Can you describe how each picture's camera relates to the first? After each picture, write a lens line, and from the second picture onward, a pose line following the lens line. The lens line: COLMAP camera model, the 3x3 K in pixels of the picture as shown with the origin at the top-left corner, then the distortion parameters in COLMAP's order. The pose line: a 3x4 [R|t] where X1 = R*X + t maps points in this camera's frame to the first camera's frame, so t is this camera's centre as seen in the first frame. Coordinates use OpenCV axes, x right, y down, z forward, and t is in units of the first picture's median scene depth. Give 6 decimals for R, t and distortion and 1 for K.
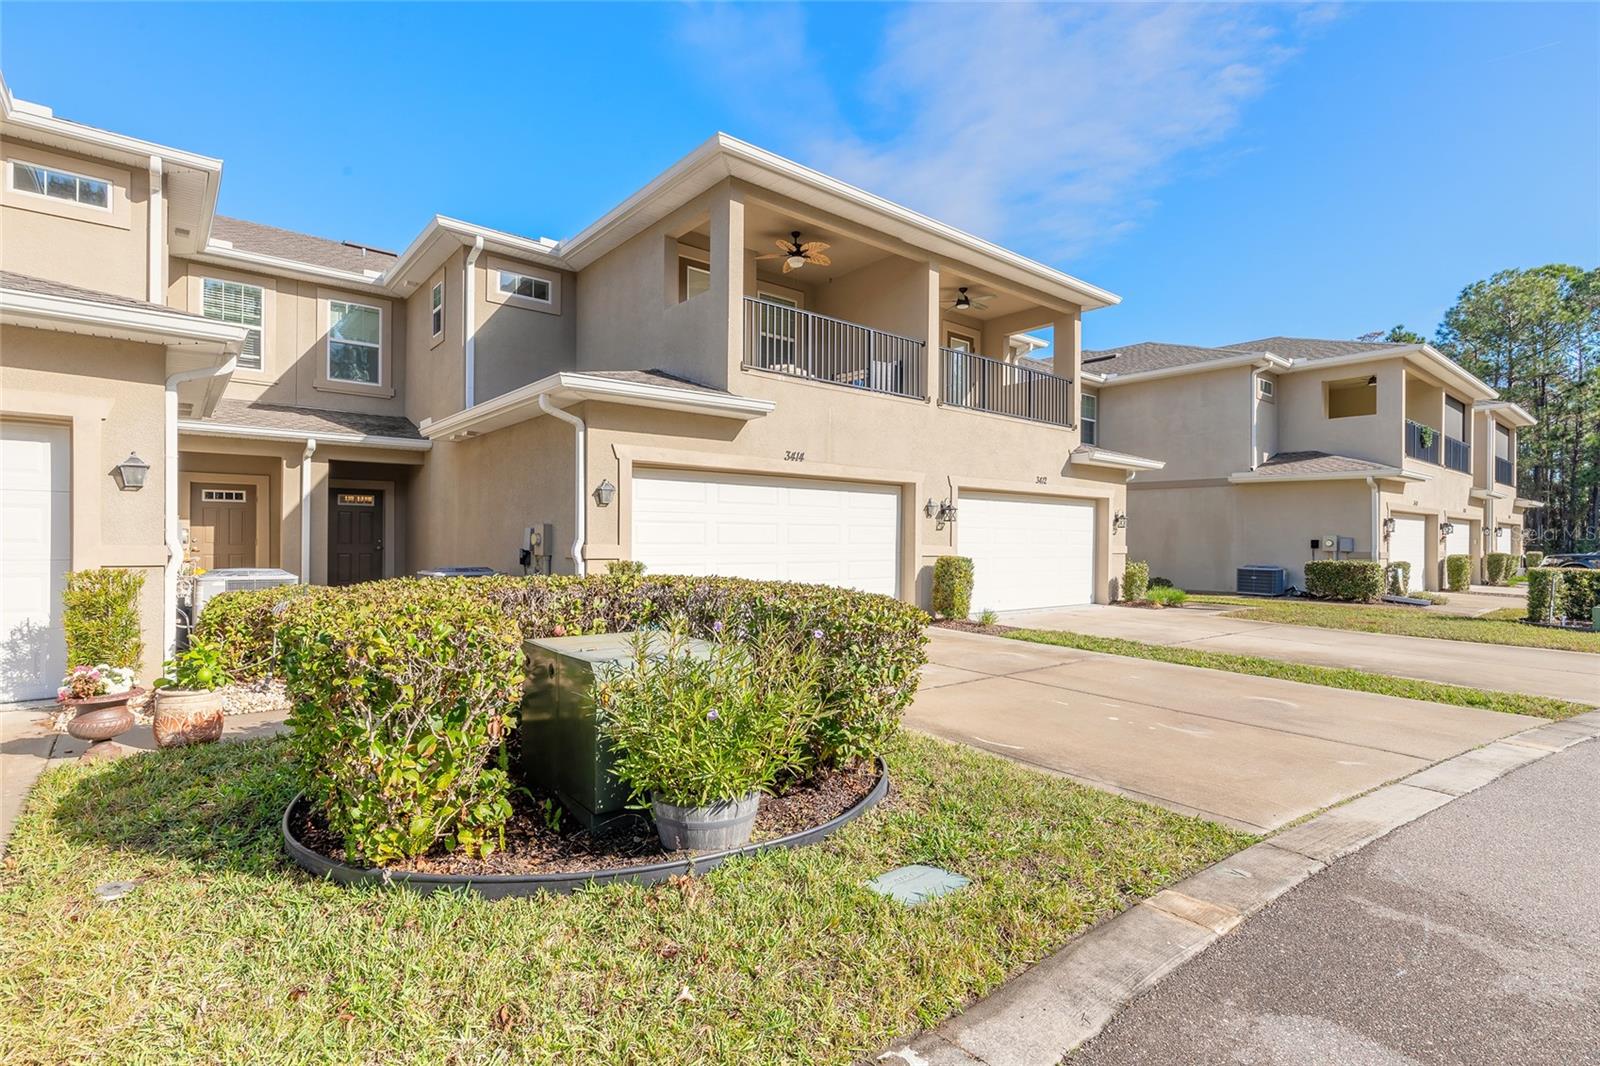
lens RADIAL K [[763.3, 0, 794.4], [0, 763.3, 532.6], [0, 0, 1]] dist [-0.000127, 0.000168]
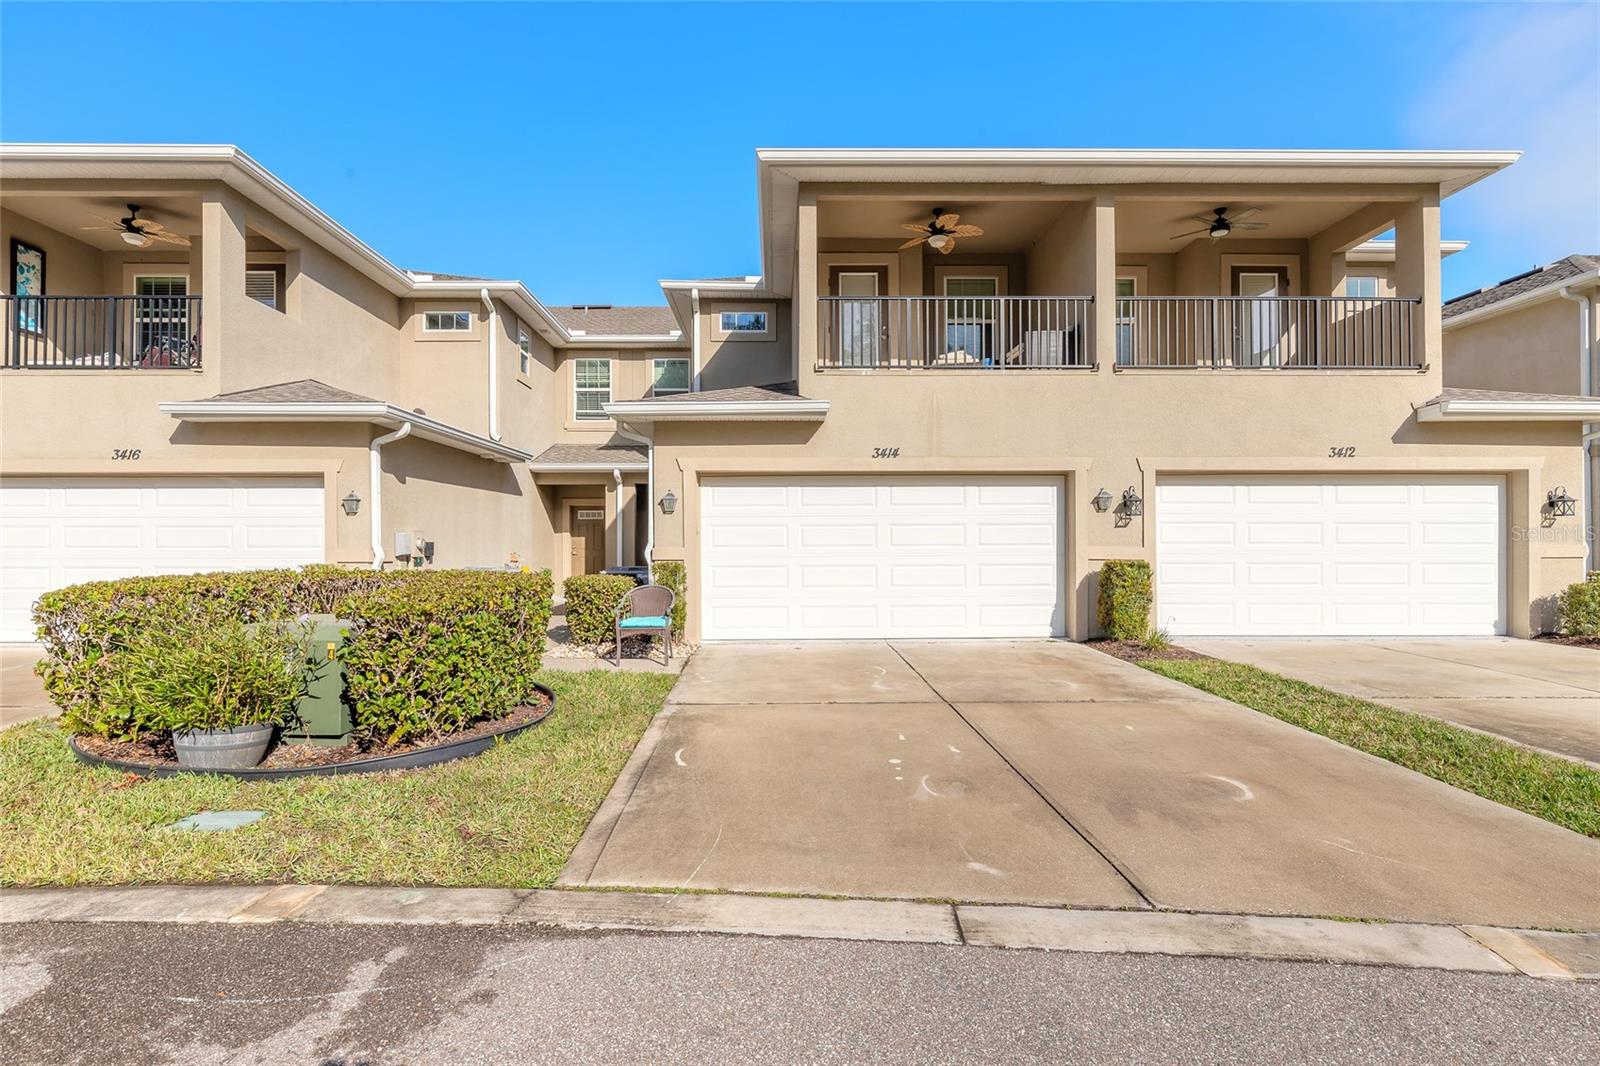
lens RADIAL K [[763.3, 0, 789.8], [0, 763.3, 537.1], [0, 0, 1]] dist [-0.000127, 0.000168]
pose [[0.781337, -0.015468, -0.623918, 0.423540], [0.014237, 0.999874, -0.006961, 0.007739], [0.623947, -0.003444, 0.781459, 0.160133]]
